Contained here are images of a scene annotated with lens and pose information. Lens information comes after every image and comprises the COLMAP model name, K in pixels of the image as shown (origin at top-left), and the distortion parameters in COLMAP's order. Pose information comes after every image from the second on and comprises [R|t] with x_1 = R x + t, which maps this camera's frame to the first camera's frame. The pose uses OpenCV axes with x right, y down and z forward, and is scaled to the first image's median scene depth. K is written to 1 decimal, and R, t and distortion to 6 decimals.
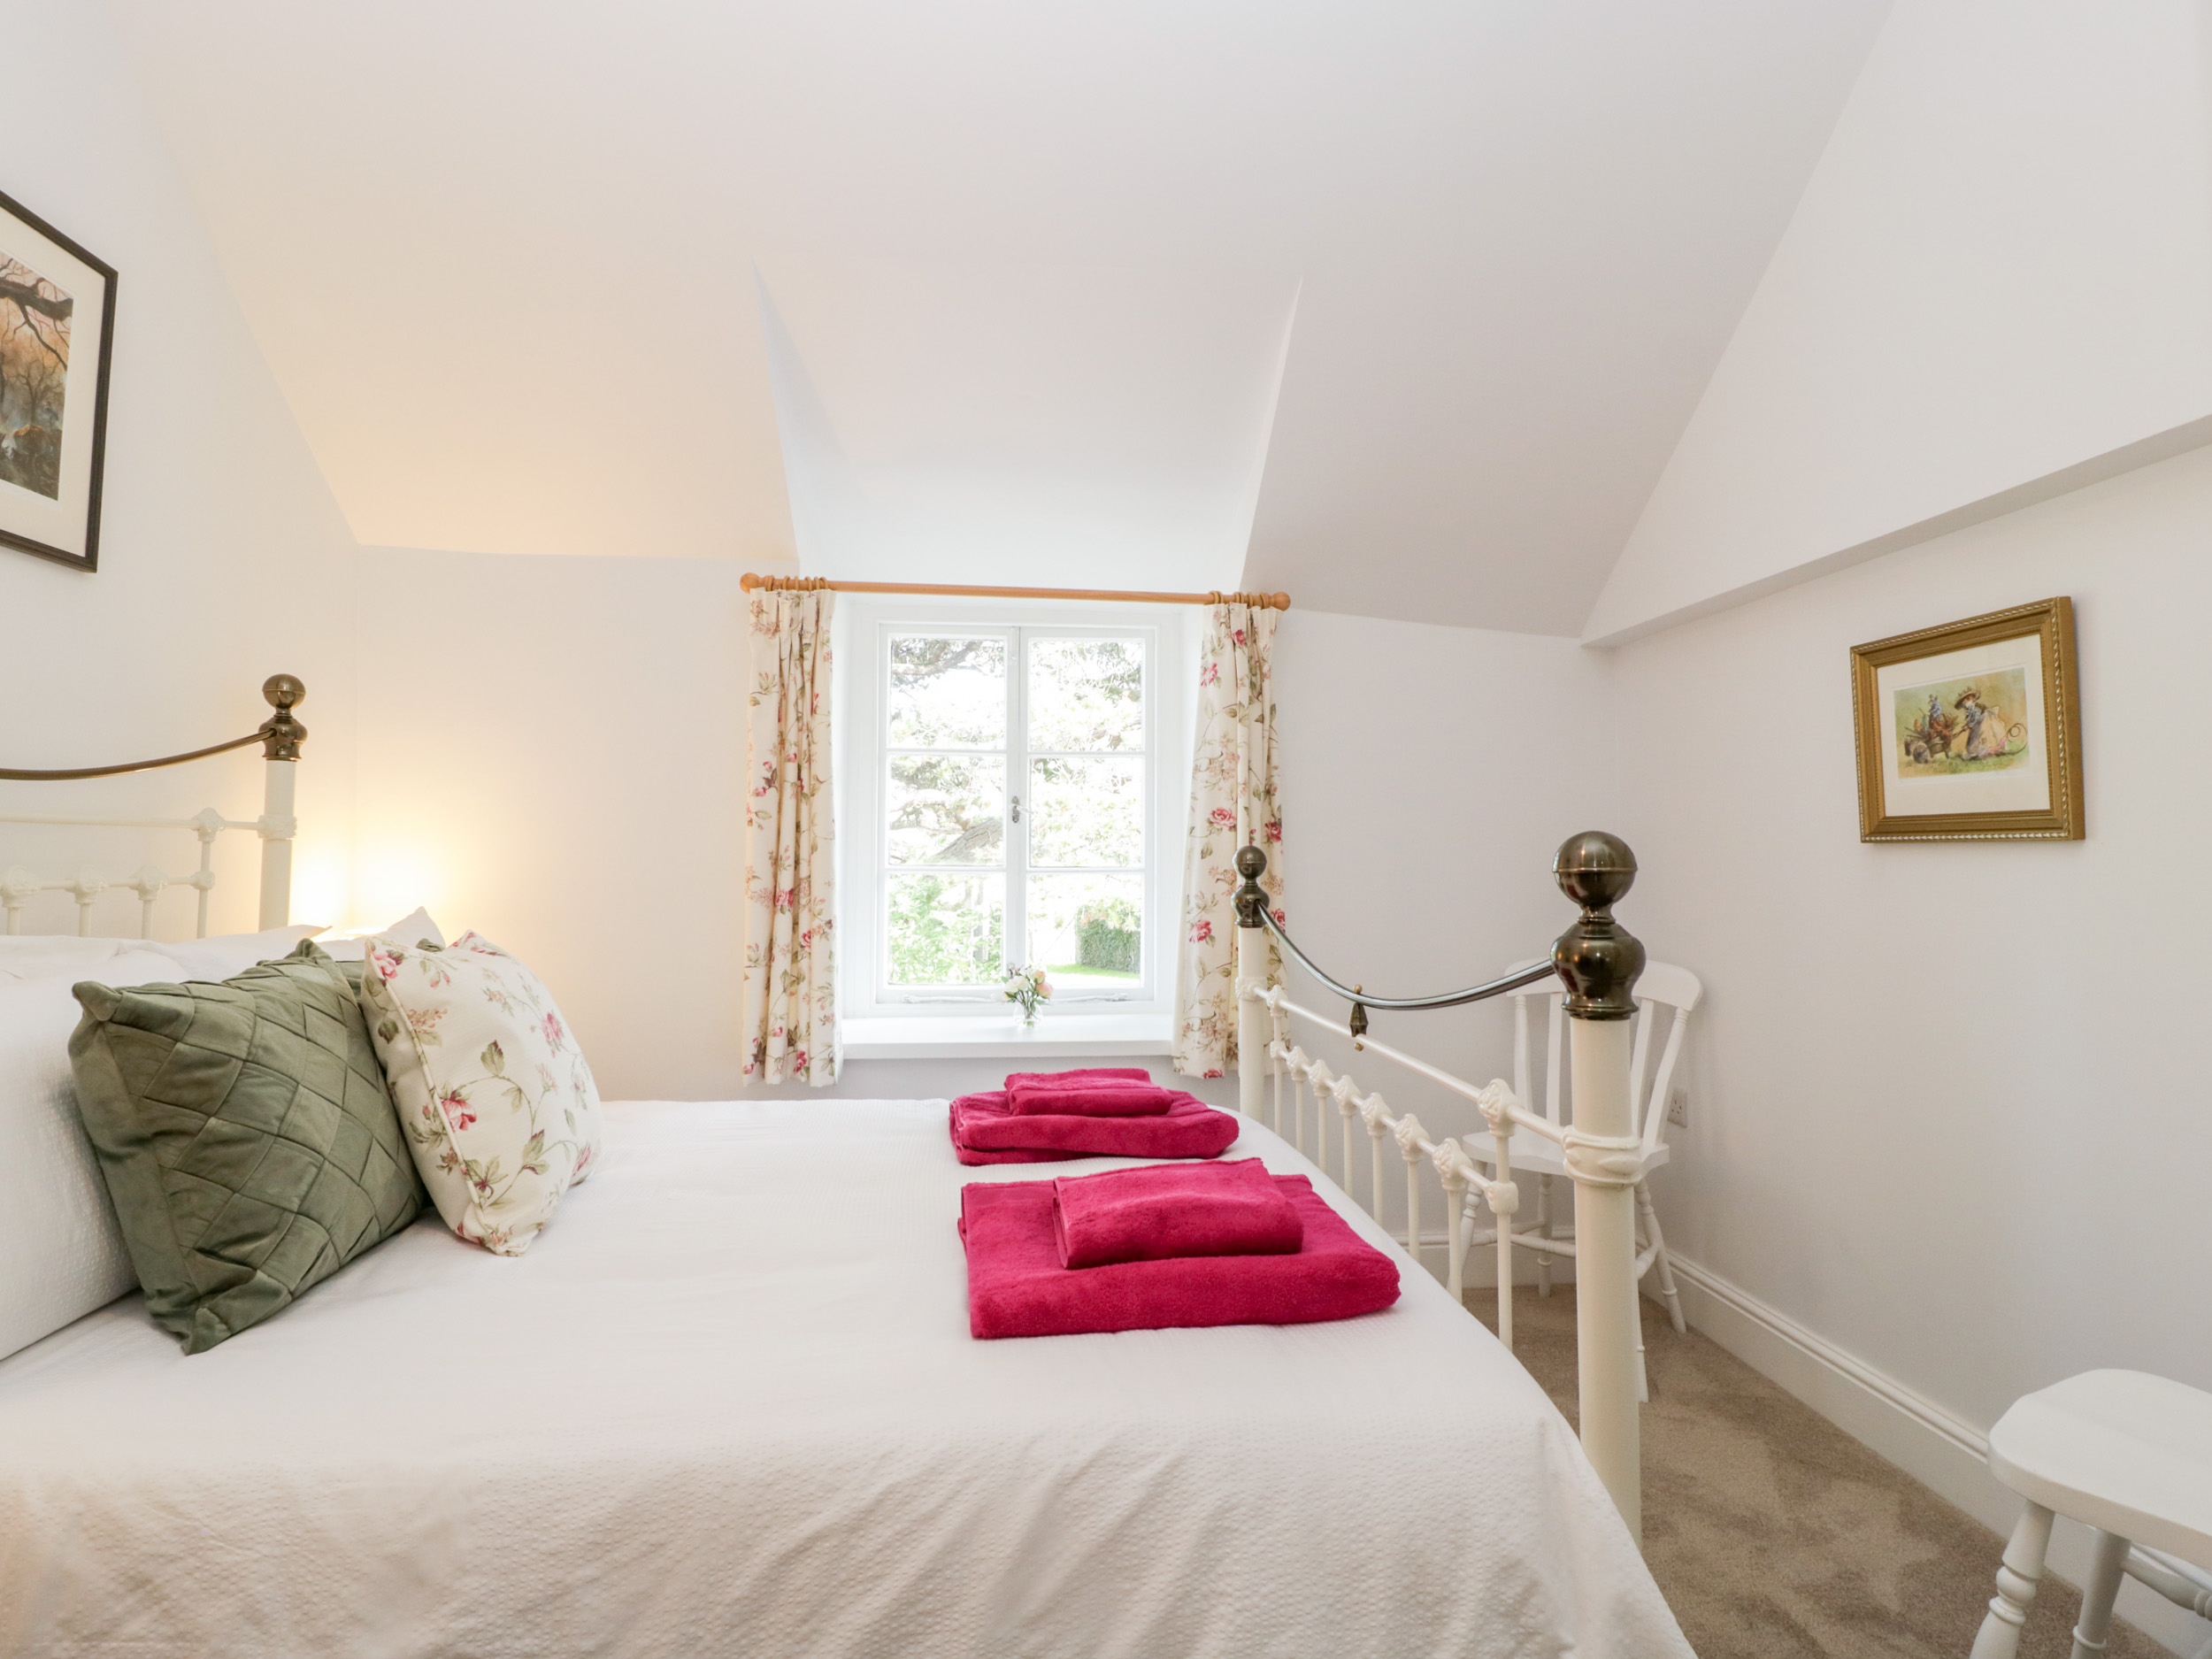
lens RADIAL K [[1158.1, 0, 1106.0], [0, 1158.1, 829.5], [0, 0, 1]] dist [0.000023, -0.016730]
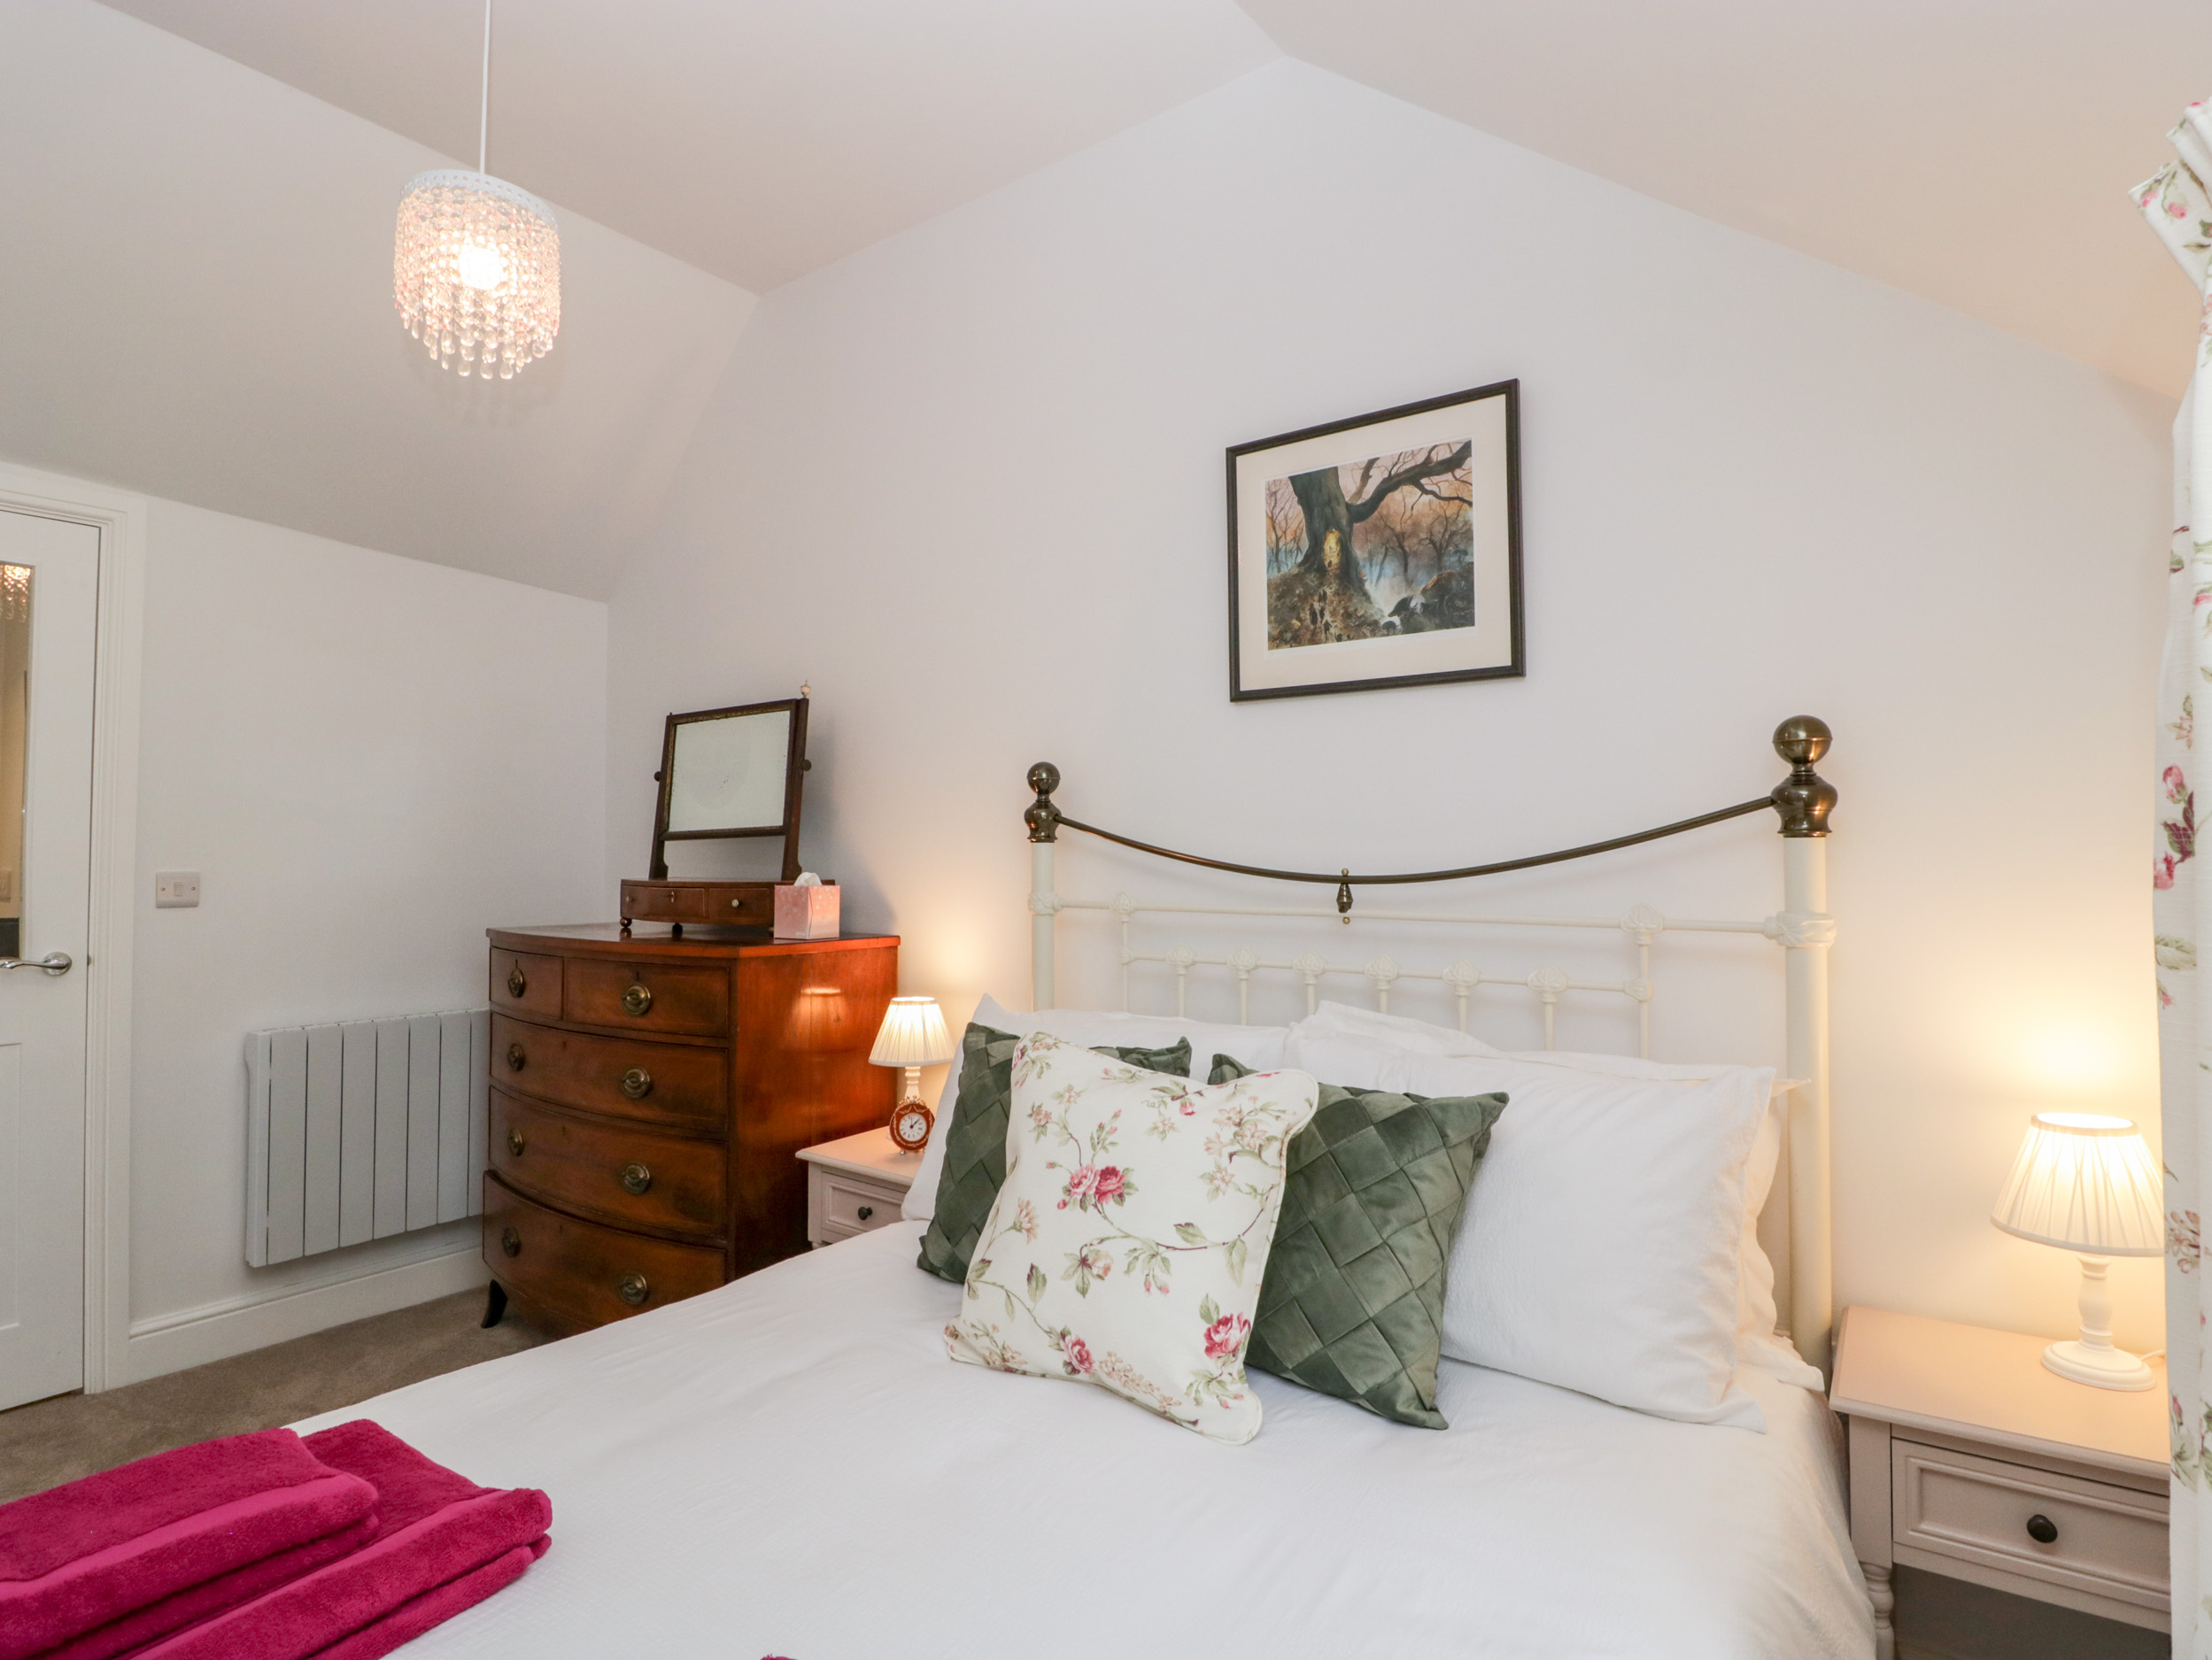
lens RADIAL K [[1157.9, 0, 1106.0], [0, 1157.9, 830.0], [0, 0, 1]] dist [0.000023, -0.016730]
pose [[-0.681344, -0.022756, -0.731609, 0.138057], [0.009208, 0.999171, -0.039654, -0.050449], [0.731905, -0.033754, -0.680570, 1.499196]]
